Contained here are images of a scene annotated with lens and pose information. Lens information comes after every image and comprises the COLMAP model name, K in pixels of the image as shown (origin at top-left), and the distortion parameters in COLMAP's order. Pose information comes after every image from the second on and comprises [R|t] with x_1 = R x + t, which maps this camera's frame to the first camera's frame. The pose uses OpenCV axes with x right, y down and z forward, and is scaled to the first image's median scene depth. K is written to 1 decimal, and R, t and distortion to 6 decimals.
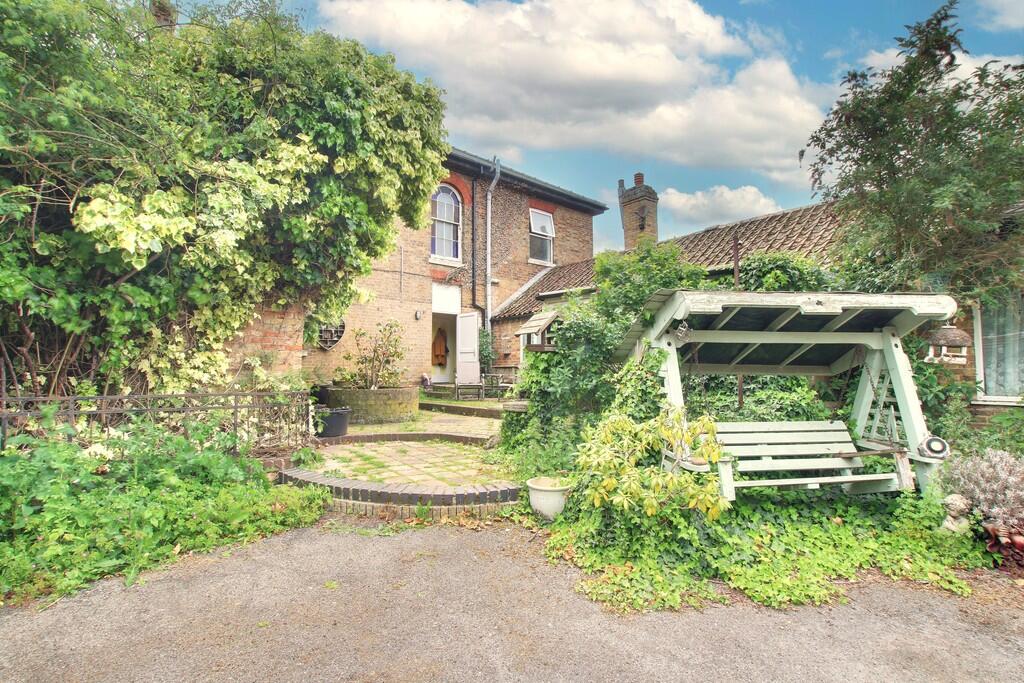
lens RADIAL K [[482.4, 0, 513.6], [0, 482.4, 343.9], [0, 0, 1]] dist [-0.032870, 0.000523]
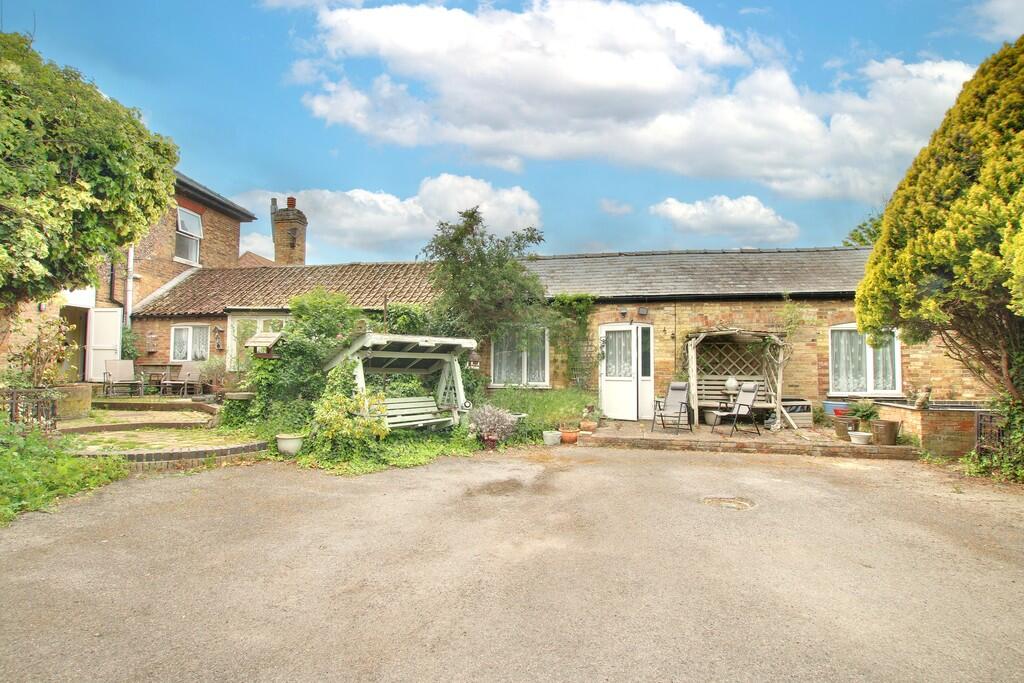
lens RADIAL K [[482.4, 0, 513.6], [0, 482.4, 343.9], [0, 0, 1]] dist [-0.032870, 0.000523]
pose [[0.716335, 0.038584, 0.696689, -0.456967], [-0.043034, 0.999012, -0.011079, -0.048894], [-0.696429, -0.022045, 0.717287, -0.648831]]
